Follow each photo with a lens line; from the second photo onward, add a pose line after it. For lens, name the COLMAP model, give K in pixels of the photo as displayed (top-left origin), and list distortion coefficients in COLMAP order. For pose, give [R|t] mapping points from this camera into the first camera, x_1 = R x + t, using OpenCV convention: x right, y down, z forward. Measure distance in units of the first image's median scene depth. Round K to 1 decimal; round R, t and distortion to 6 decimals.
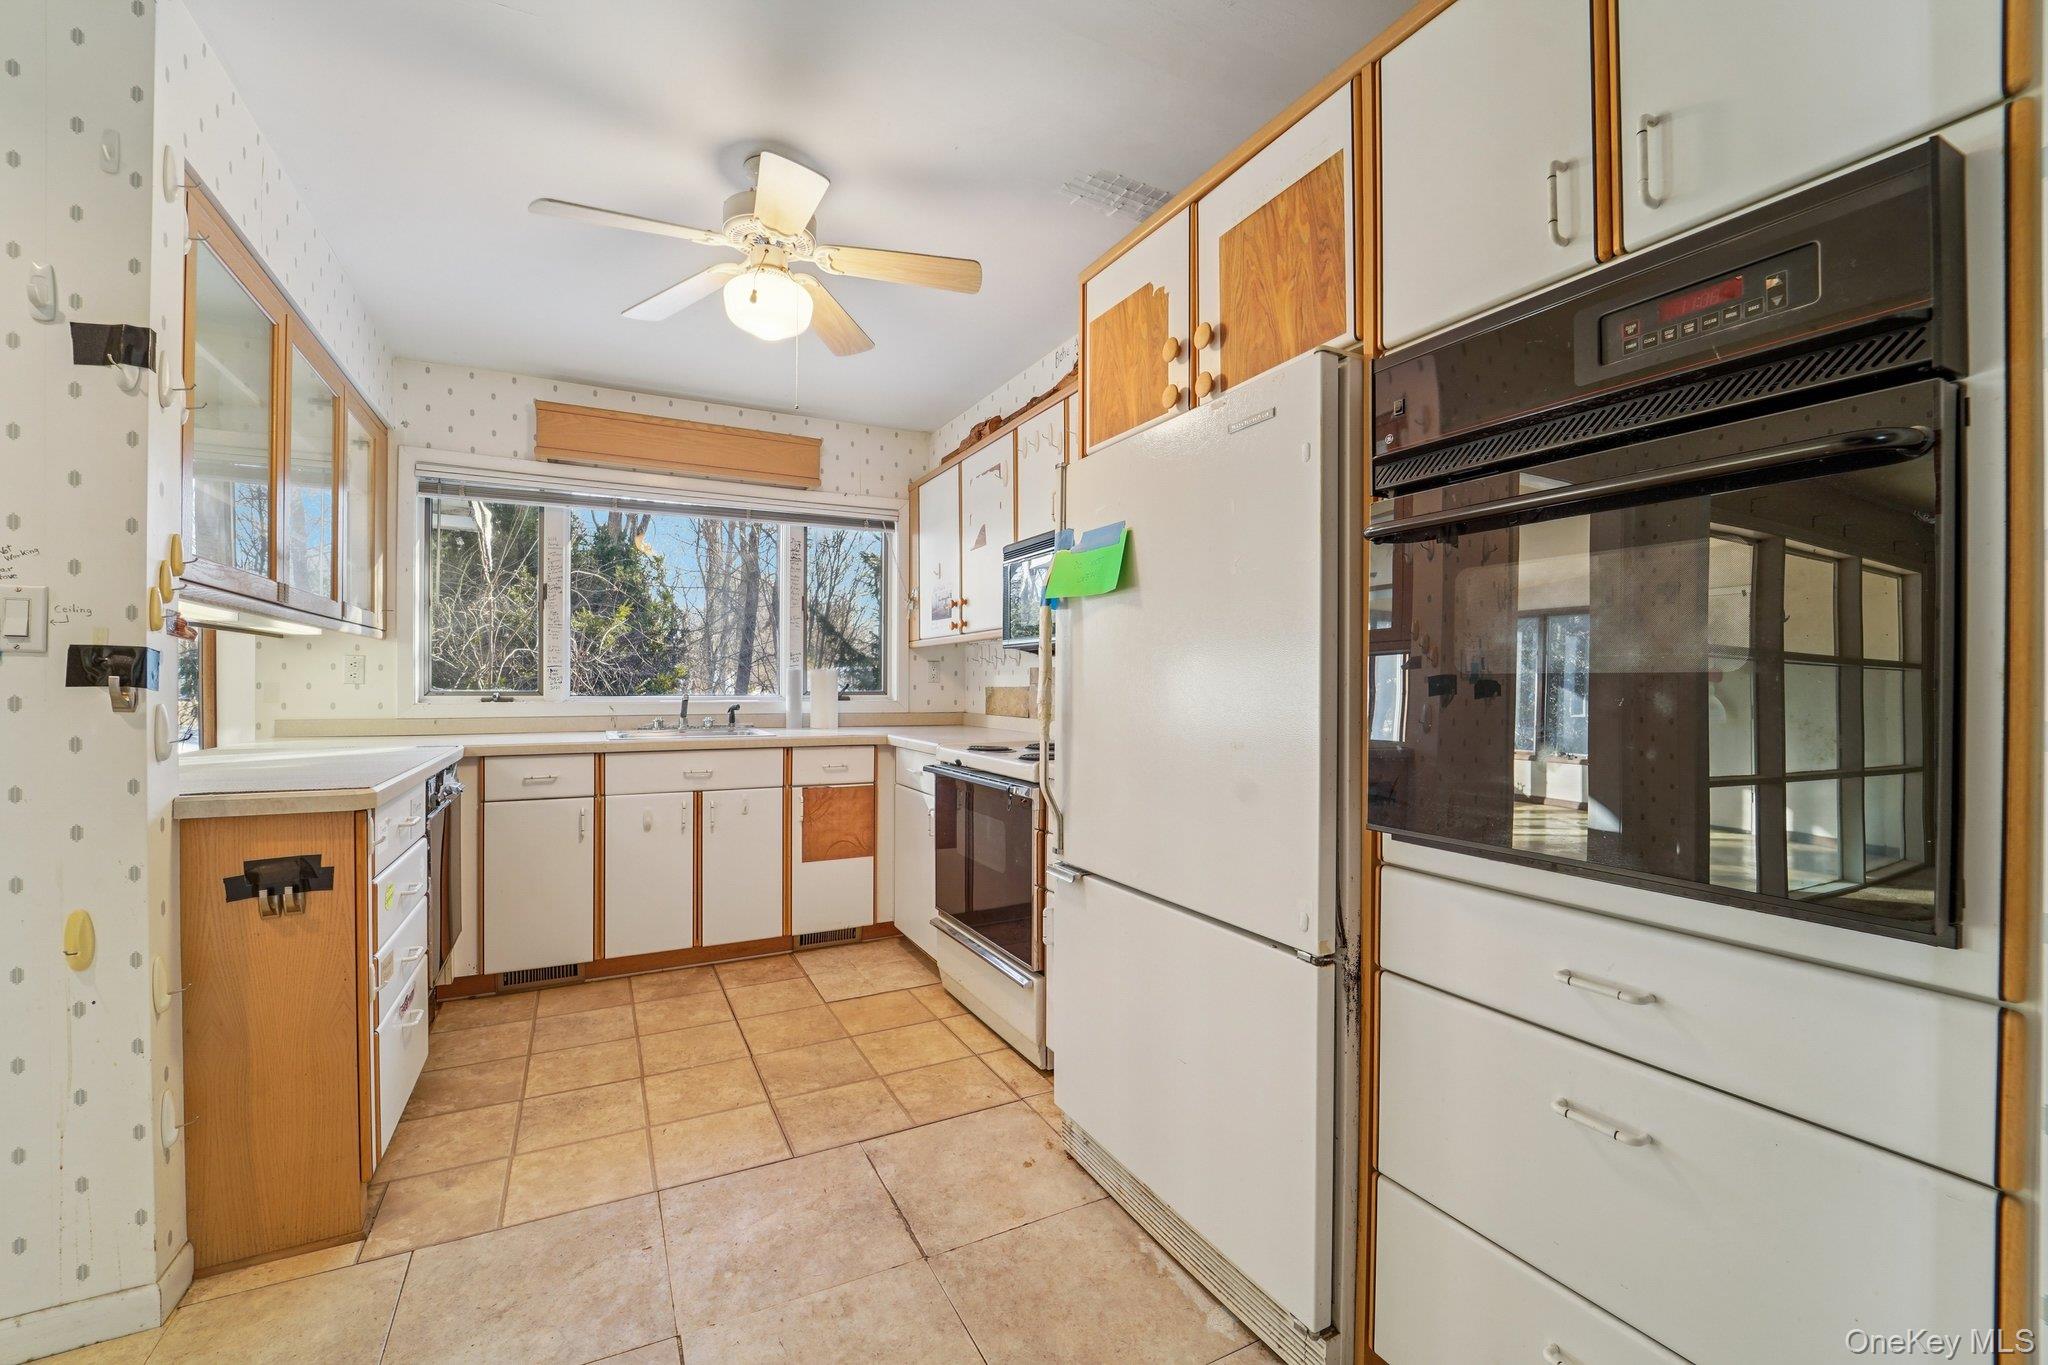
lens RADIAL K [[843.8, 0, 1034.8], [0, 843.8, 685.7], [0, 0, 1]] dist [-0.020735, -0.000387]
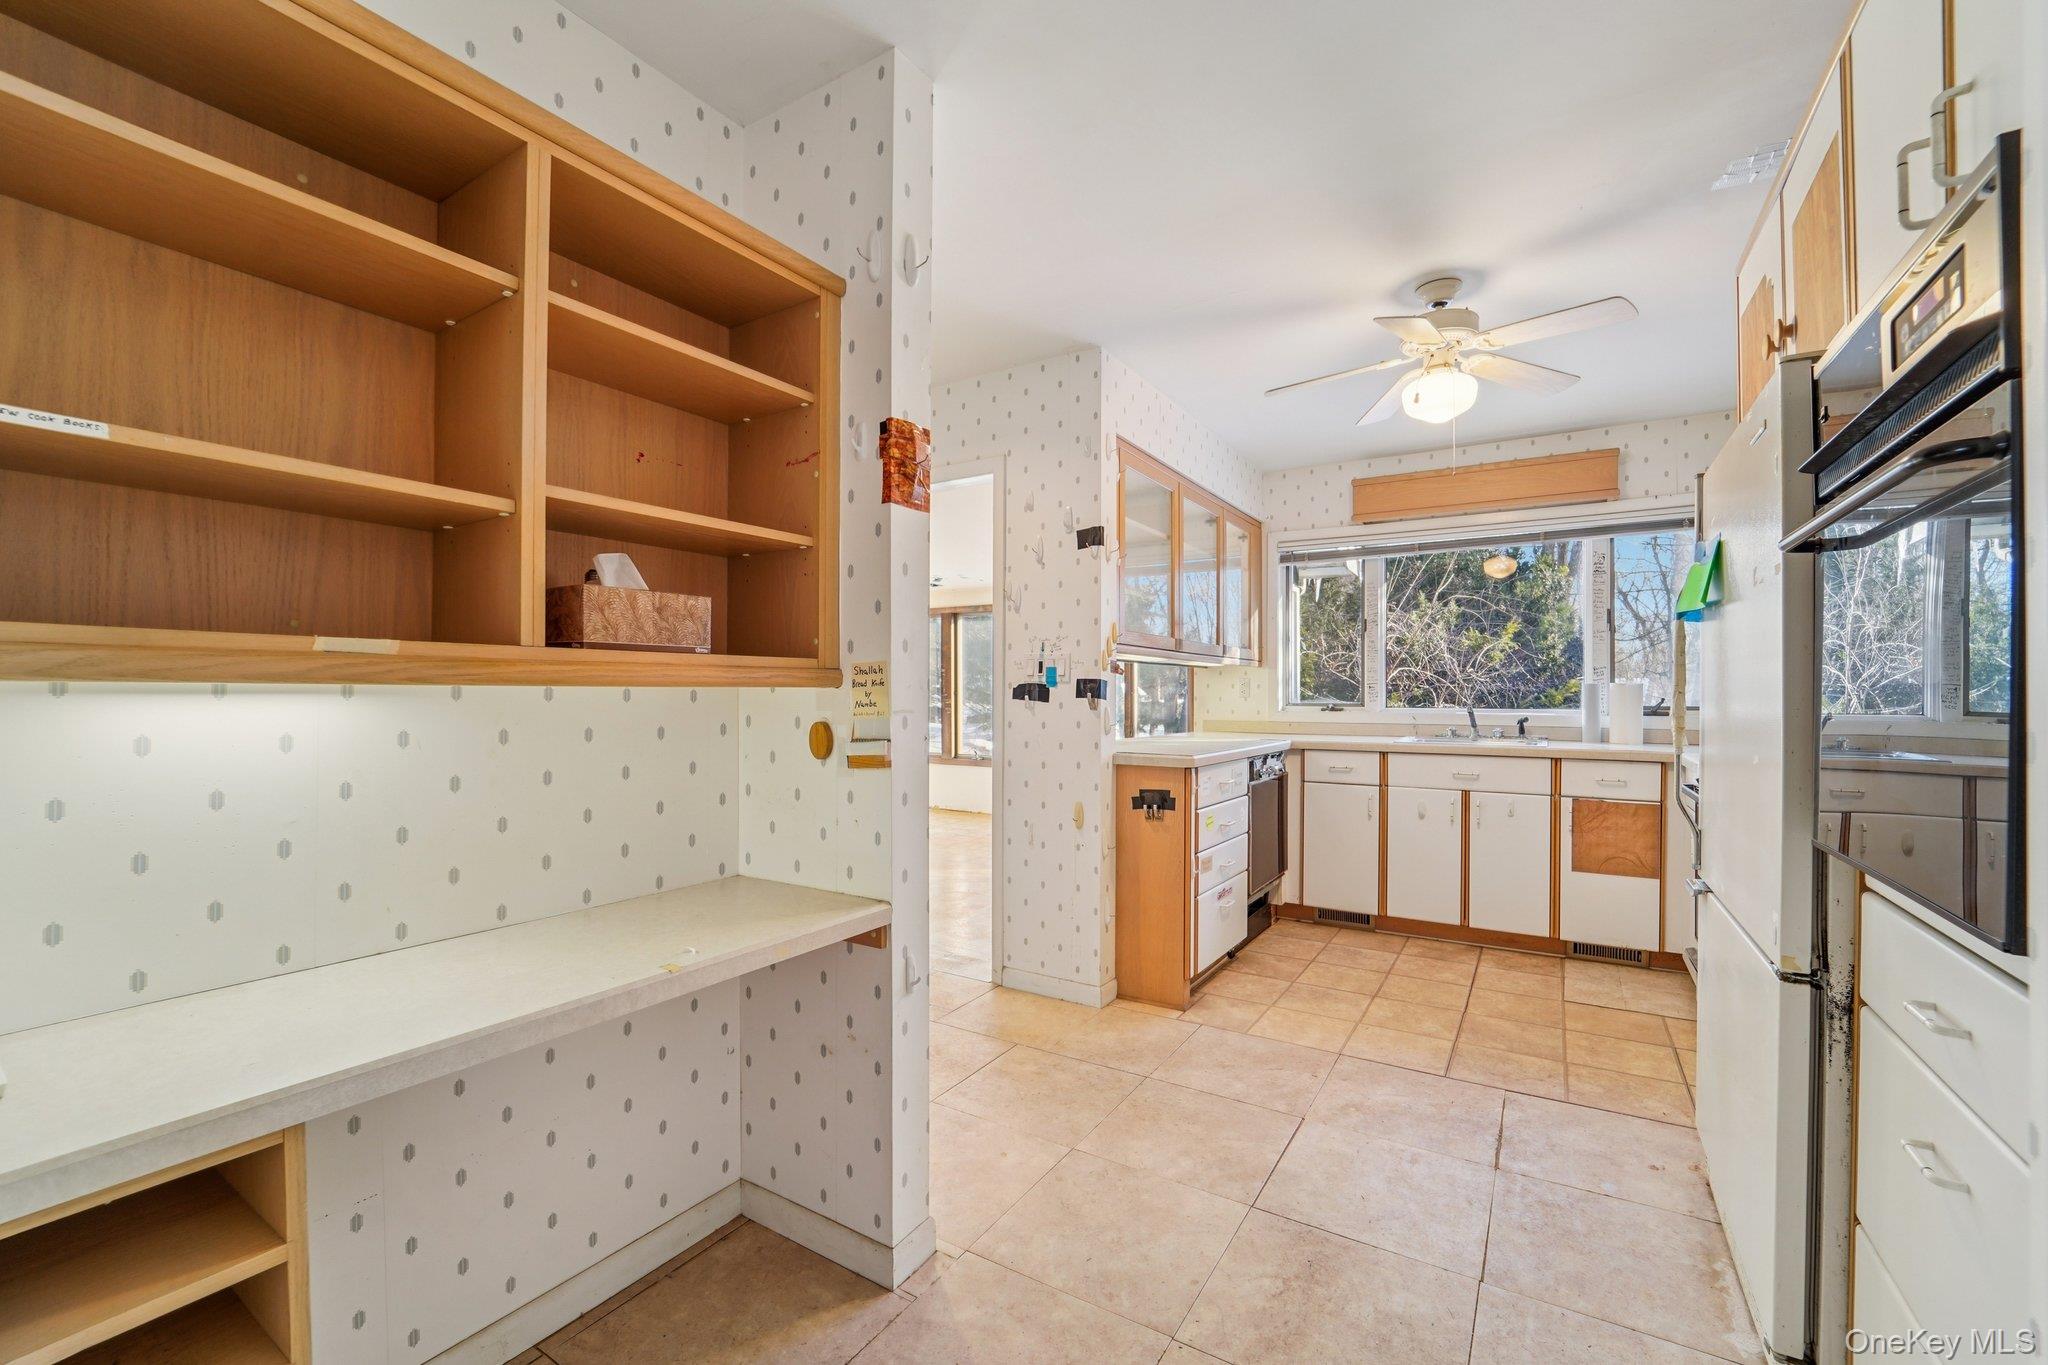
lens RADIAL K [[843.8, 0, 1013.4], [0, 843.8, 690.8], [0, 0, 1]] dist [-0.020735, -0.000387]
pose [[0.495022, -0.005788, -0.868861, 0.328533], [-0.004365, 0.999949, -0.009149, 0.001899], [0.868870, 0.008321, 0.494971, -0.123271]]
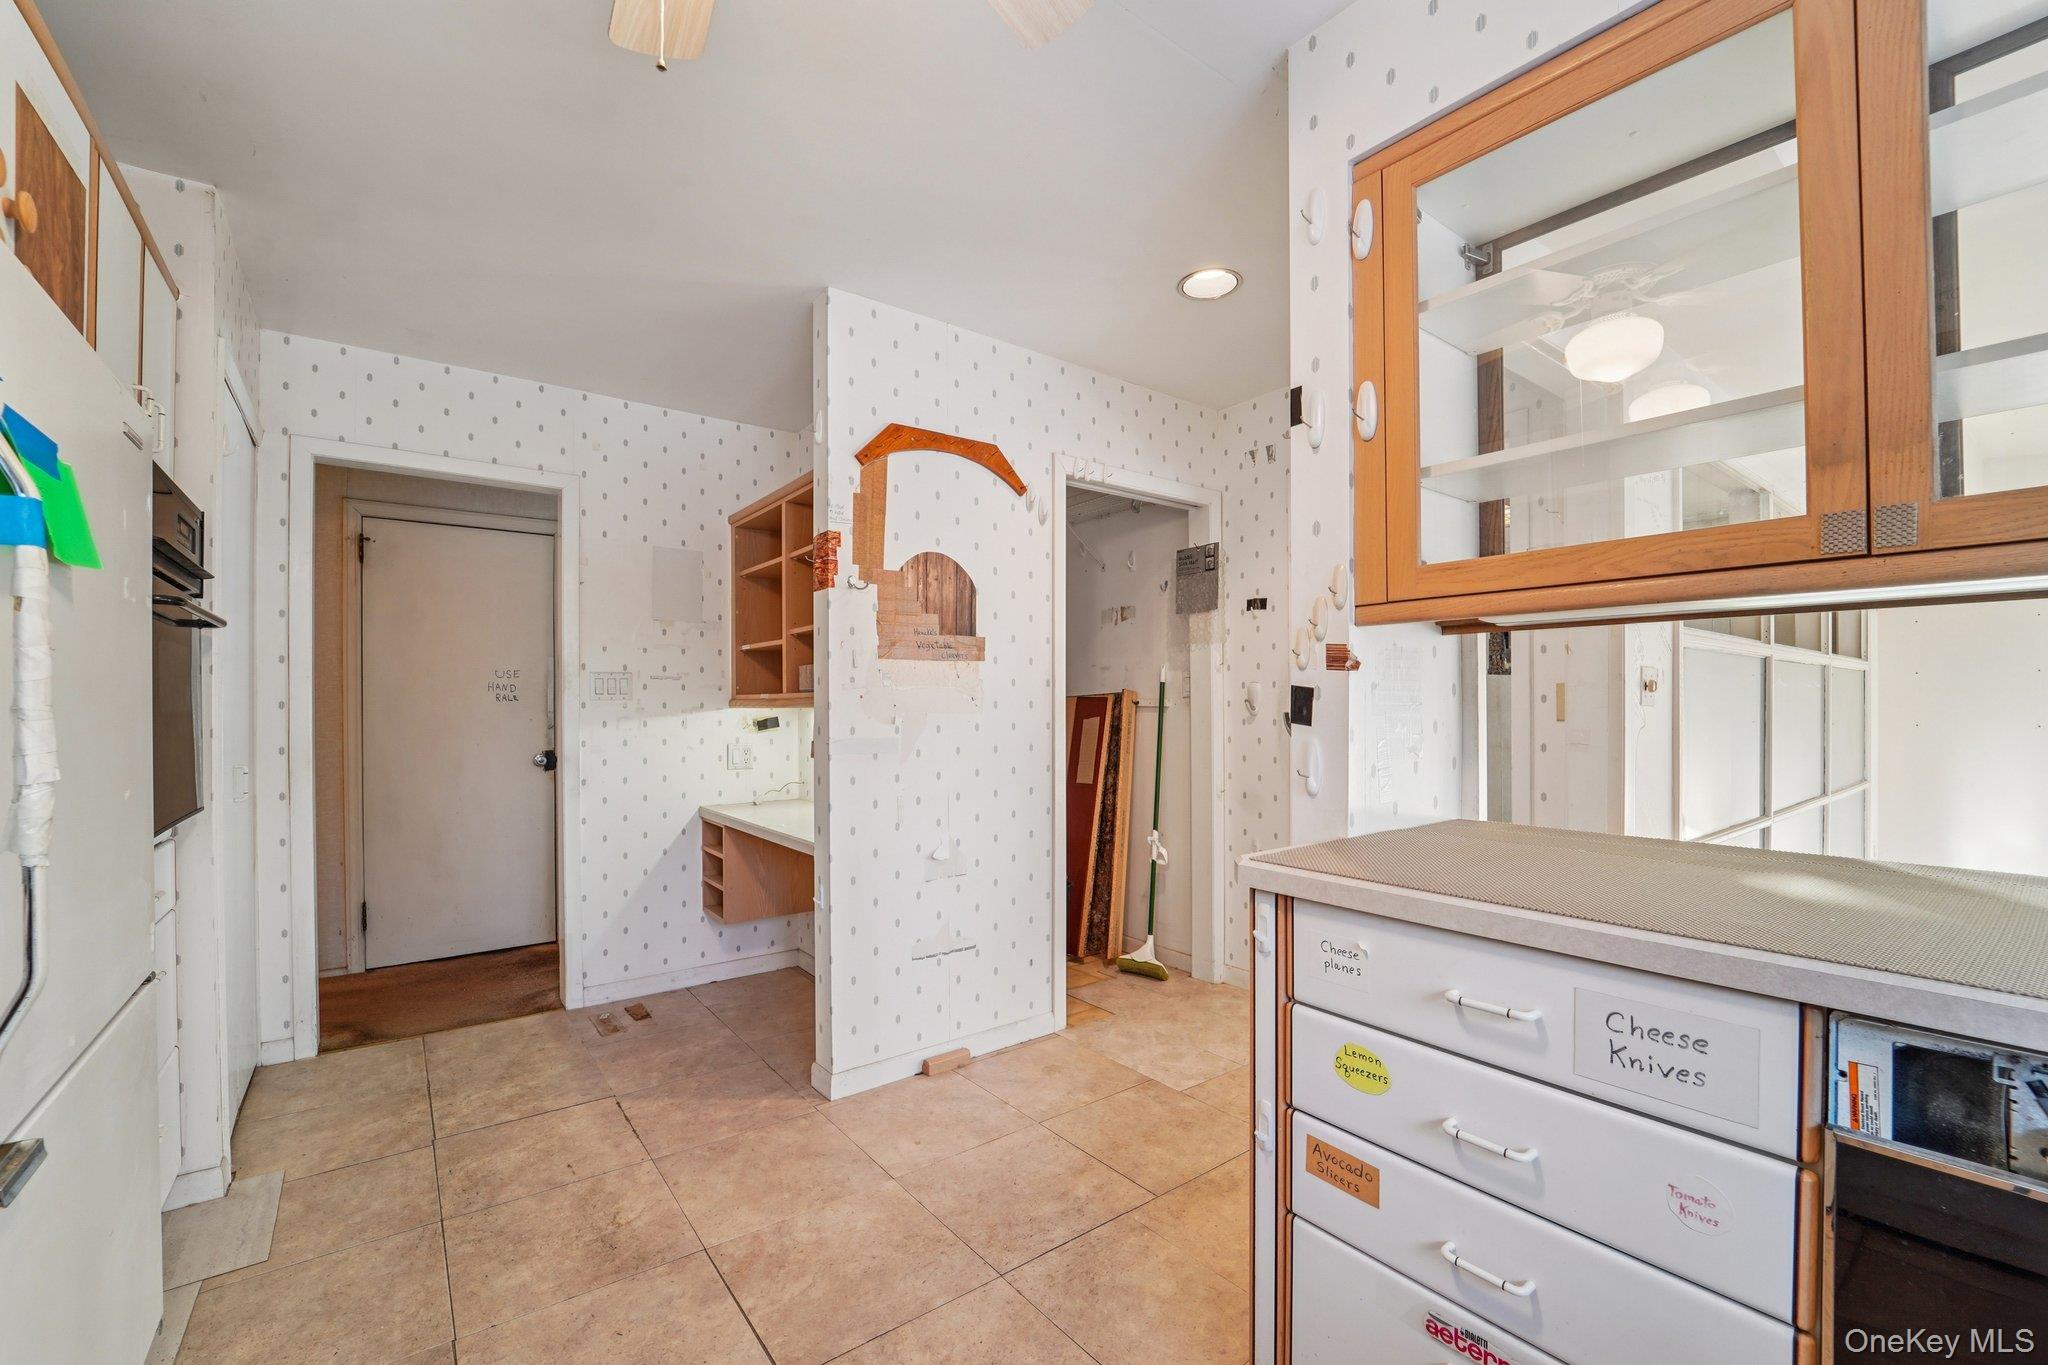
lens RADIAL K [[843.8, 0, 1023.5], [0, 843.8, 696.0], [0, 0, 1]] dist [-0.020735, -0.000387]
pose [[-0.985924, 0.000287, -0.167195, -0.281811], [0.000678, 0.999997, -0.002282, -0.015776], [0.167194, -0.002363, -0.985921, 1.026538]]
